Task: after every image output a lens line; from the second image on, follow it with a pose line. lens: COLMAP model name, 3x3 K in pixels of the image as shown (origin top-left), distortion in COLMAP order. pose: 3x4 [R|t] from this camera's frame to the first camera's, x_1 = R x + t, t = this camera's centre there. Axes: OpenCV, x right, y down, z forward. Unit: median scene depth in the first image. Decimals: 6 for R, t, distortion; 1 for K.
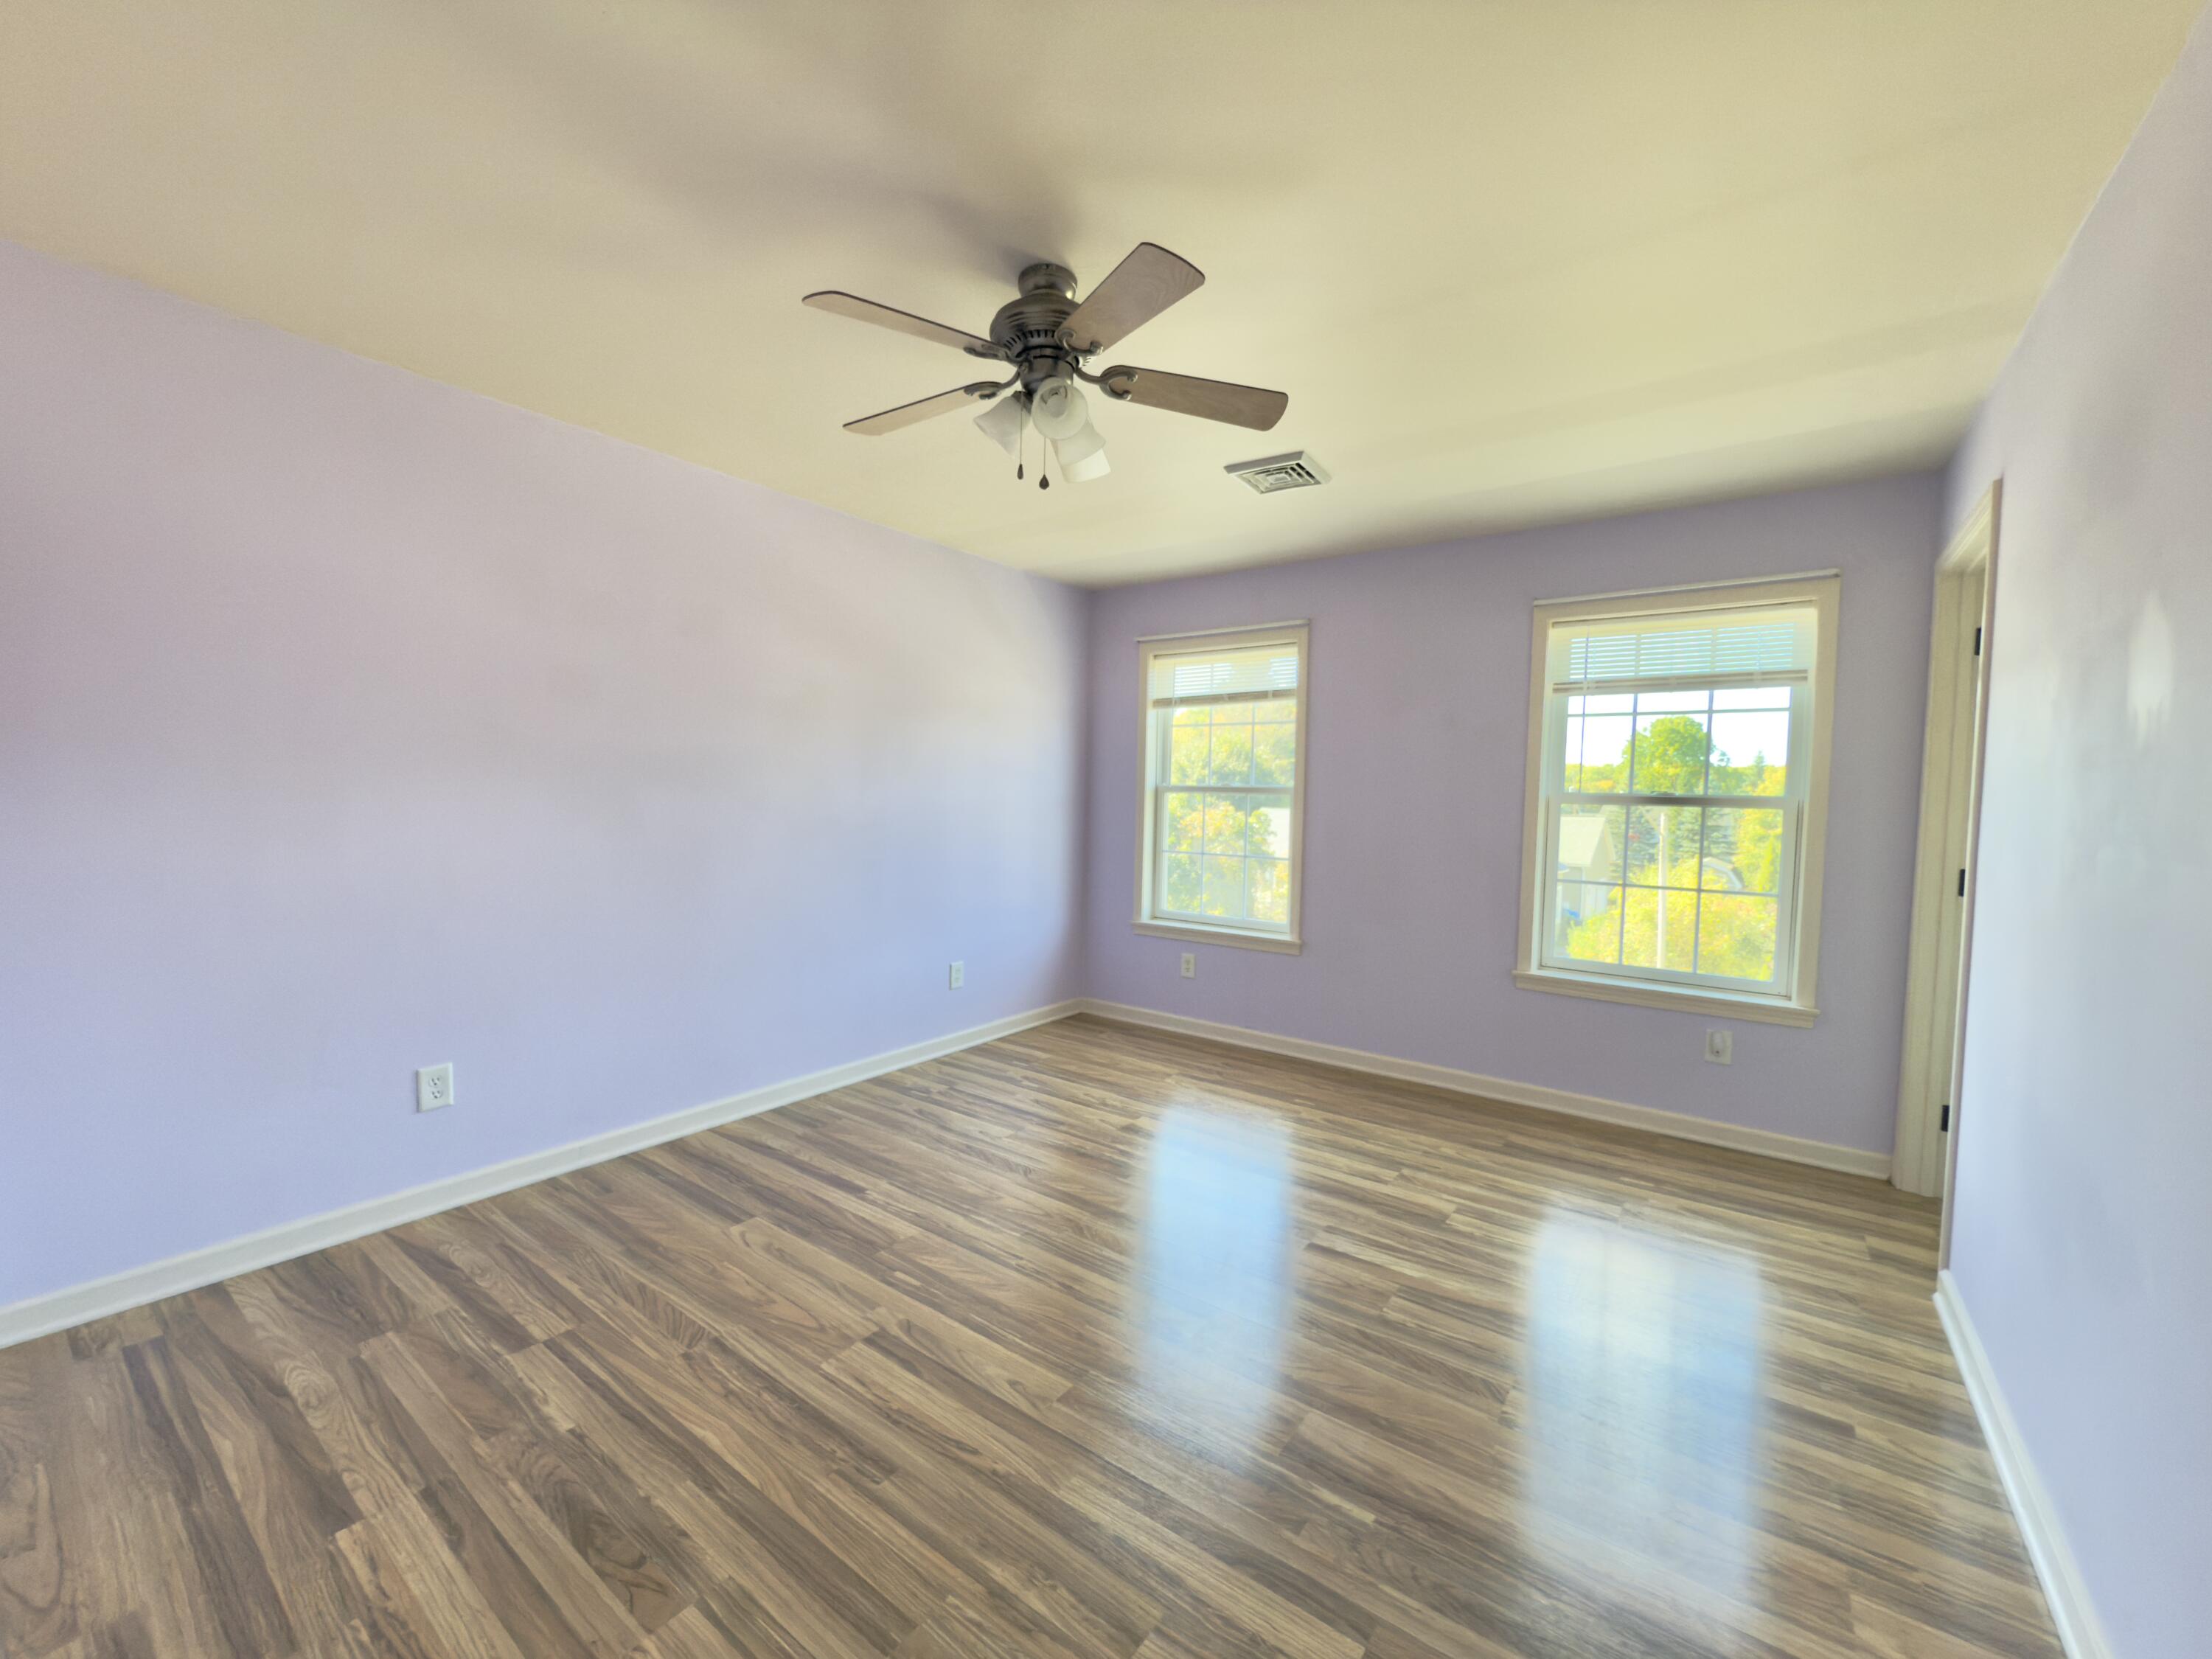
lens RADIAL K [[878.1, 0, 1112.0], [0, 878.1, 825.8], [0, 0, 1]] dist [0.001490, 0.000183]
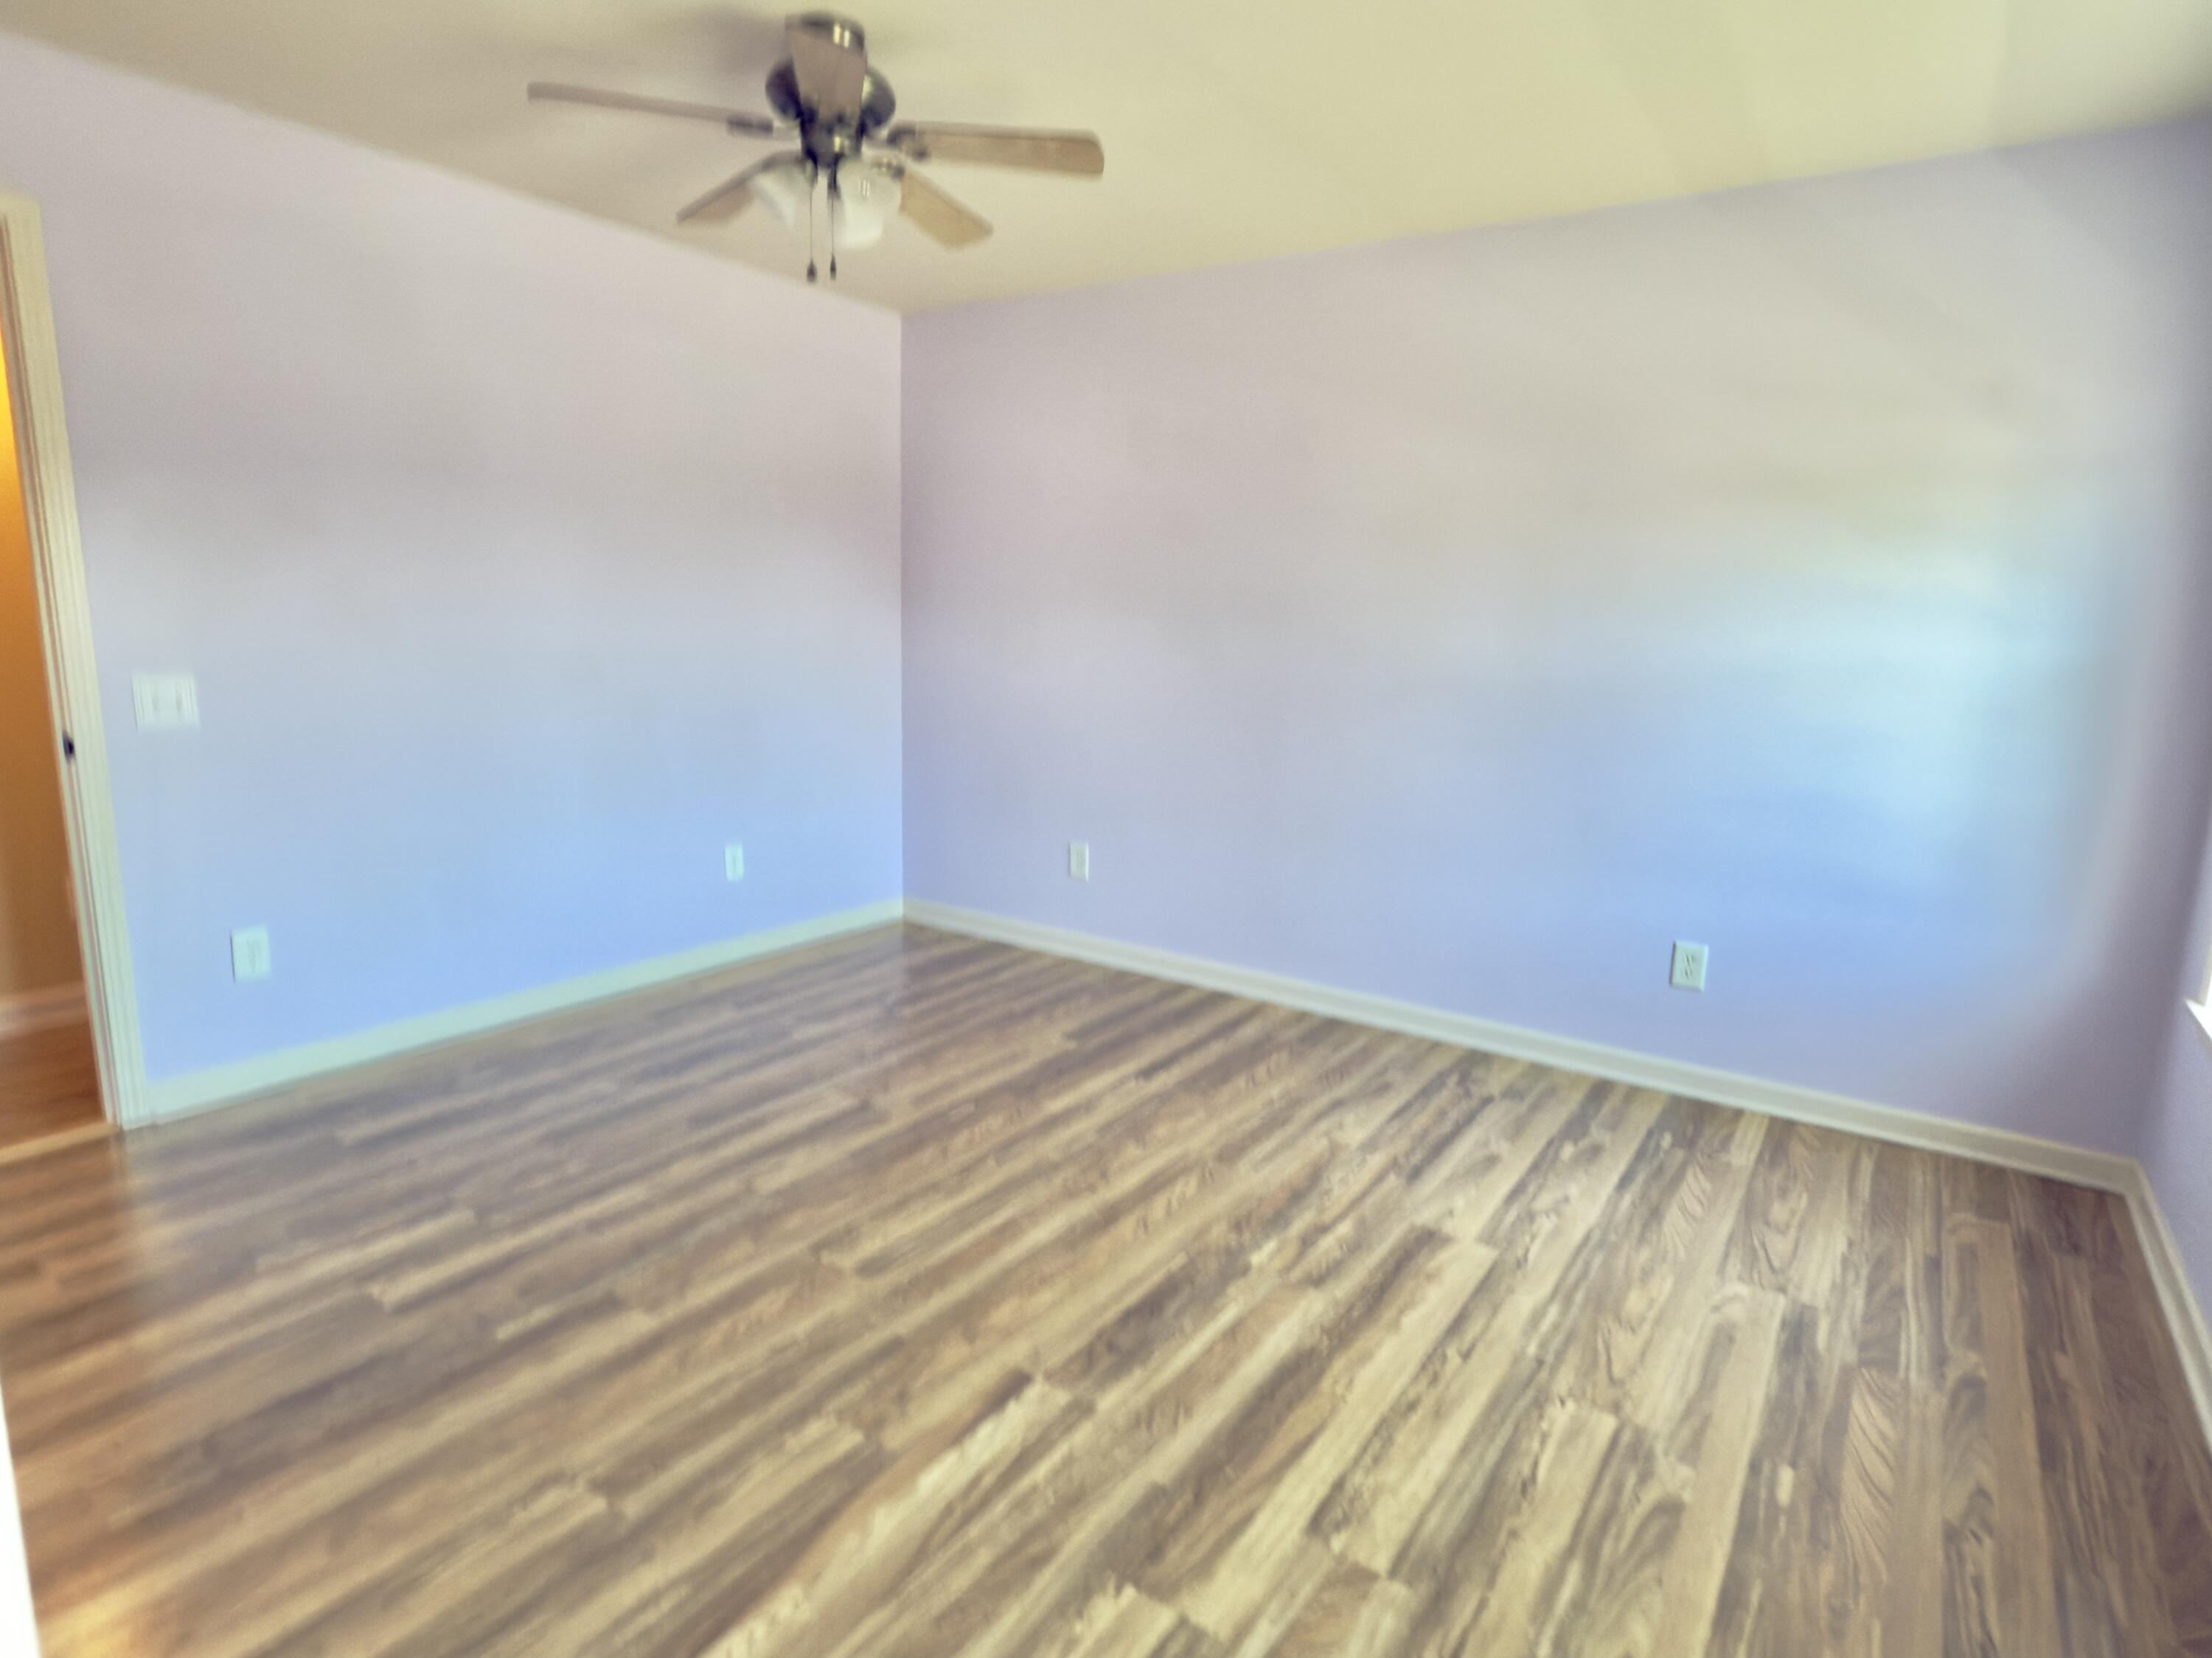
lens RADIAL K [[1183.7, 0, 1116.9], [0, 1183.7, 848.6], [0, 0, 1]] dist [0.003931, -0.002171]
pose [[0.035190, 0.174412, -0.984044, 0.761184], [-0.068374, 0.982767, 0.171741, -0.021139], [0.997039, 0.061239, 0.046509, 0.784098]]
